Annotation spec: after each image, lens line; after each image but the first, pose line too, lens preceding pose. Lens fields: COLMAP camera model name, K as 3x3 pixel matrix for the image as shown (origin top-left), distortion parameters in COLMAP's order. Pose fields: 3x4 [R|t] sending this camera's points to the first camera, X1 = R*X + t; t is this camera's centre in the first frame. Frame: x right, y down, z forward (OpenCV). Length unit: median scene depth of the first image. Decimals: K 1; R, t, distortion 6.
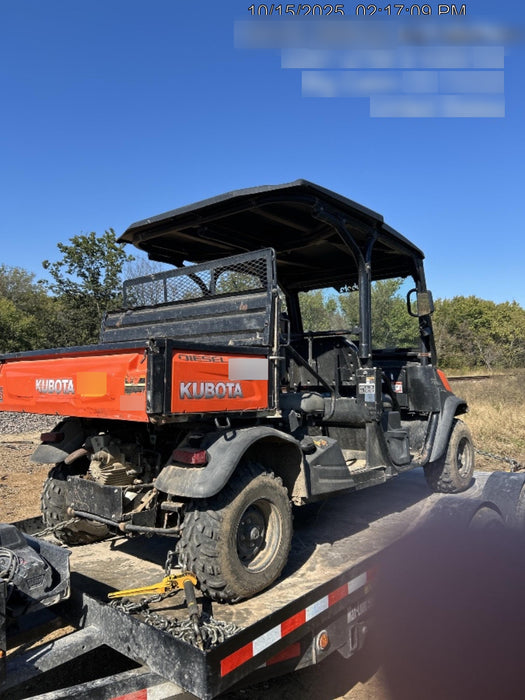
lens RADIAL K [[527.9, 0, 259.2], [0, 527.9, 352.7], [0, 0, 1]] dist [0.025513, -0.027932]
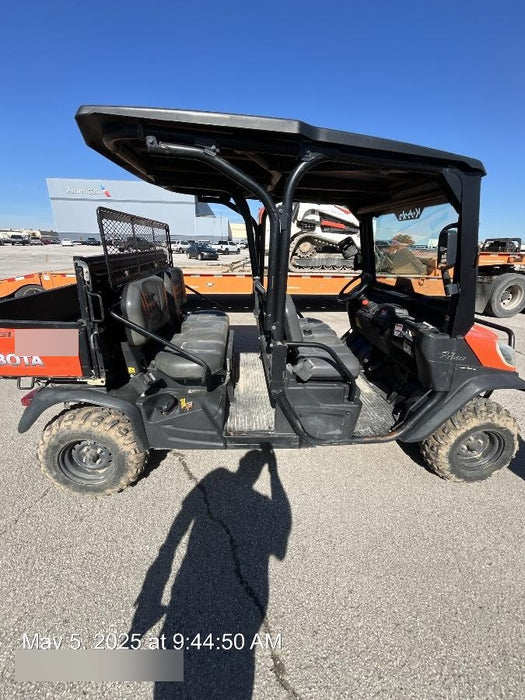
lens RADIAL K [[279.8, 0, 264.0], [0, 279.8, 352.4], [0, 0, 1]] dist [-0.021554, 0.000015]
pose [[0.722938, 0.283773, -0.629947, 0.616242], [-0.011495, 0.916574, 0.399699, -0.169873], [0.690817, -0.281716, 0.665889, 0.862518]]
